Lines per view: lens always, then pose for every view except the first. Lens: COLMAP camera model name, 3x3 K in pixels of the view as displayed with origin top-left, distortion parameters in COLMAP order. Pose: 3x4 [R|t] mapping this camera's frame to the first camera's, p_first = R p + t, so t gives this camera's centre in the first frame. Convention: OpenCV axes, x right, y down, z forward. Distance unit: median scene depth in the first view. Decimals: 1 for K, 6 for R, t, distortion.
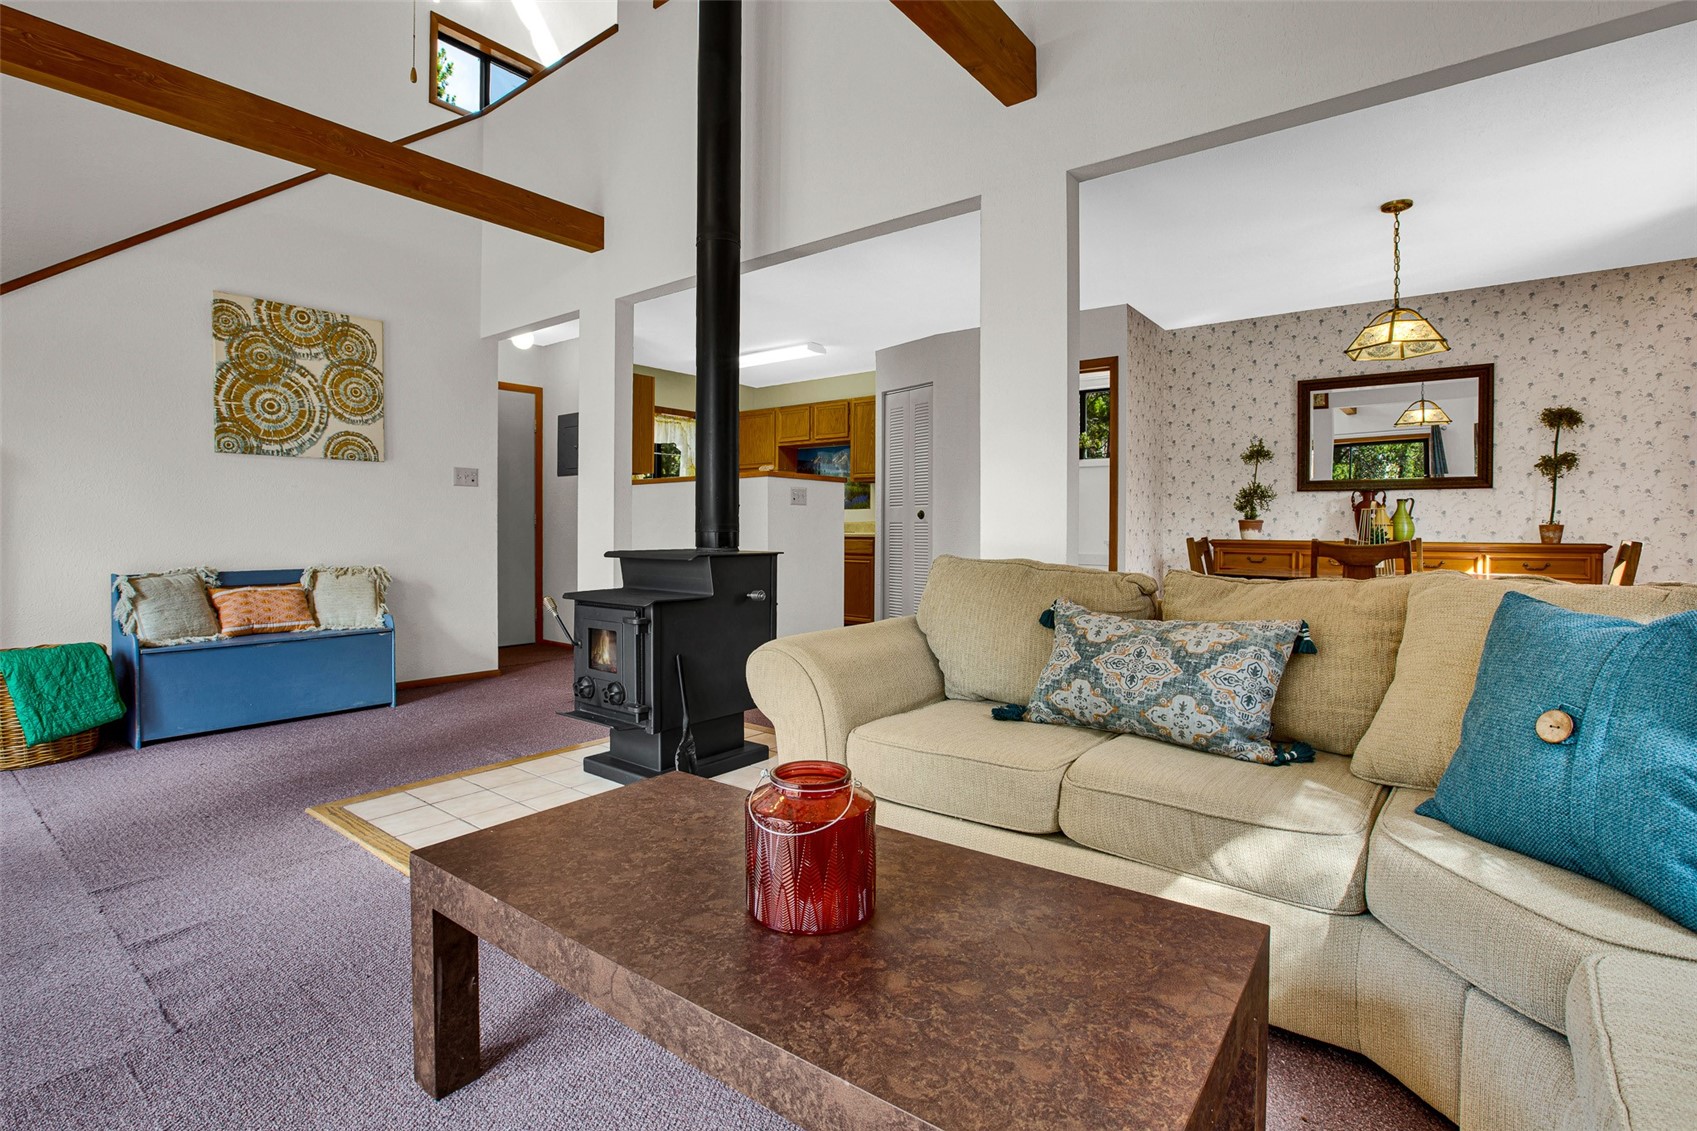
lens RADIAL K [[791.9, 0, 826.4], [0, 791.9, 535.5], [0, 0, 1]] dist [-0.026196, 0.002869]
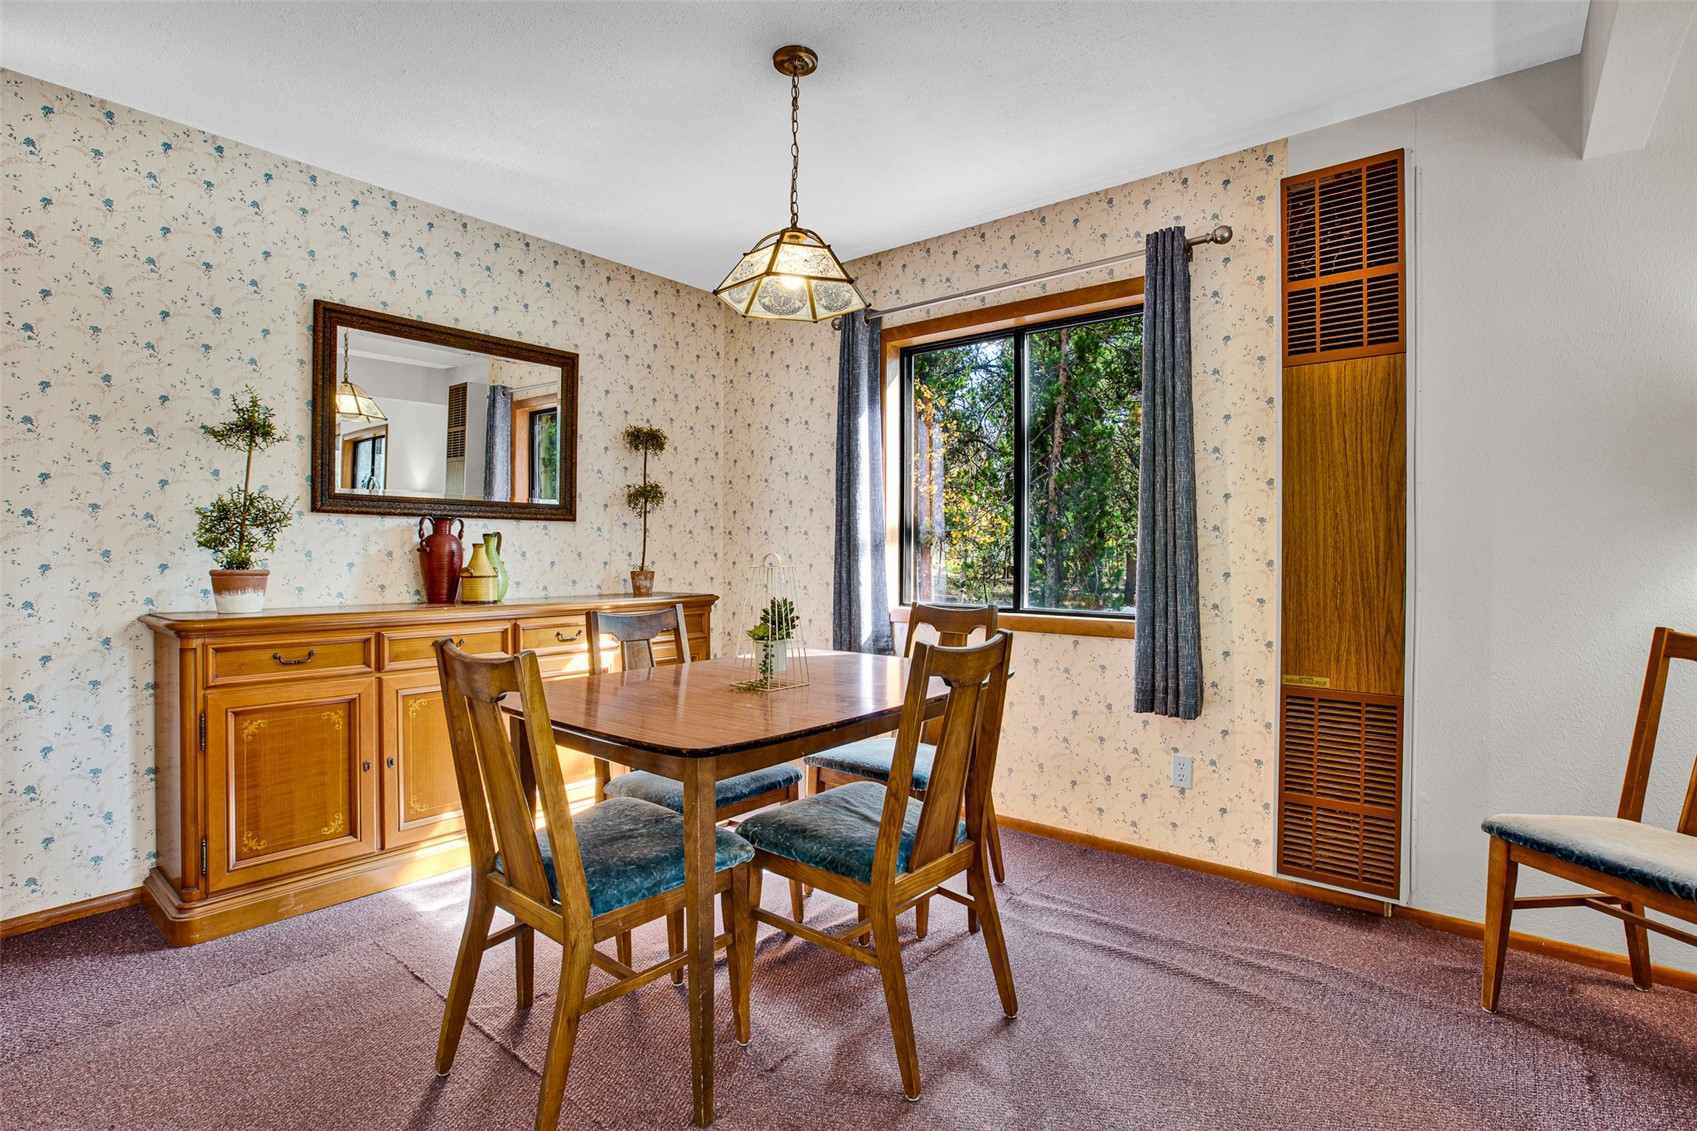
lens RADIAL K [[810.0, 0, 849.0], [0, 810.0, 554.3], [0, 0, 1]] dist [-0.036726, 0.003725]
pose [[0.029401, -0.013947, 0.999470, 0.101732], [-0.000664, 0.999902, 0.013972, -0.043415], [-0.999567, -0.001075, 0.029389, 0.762531]]
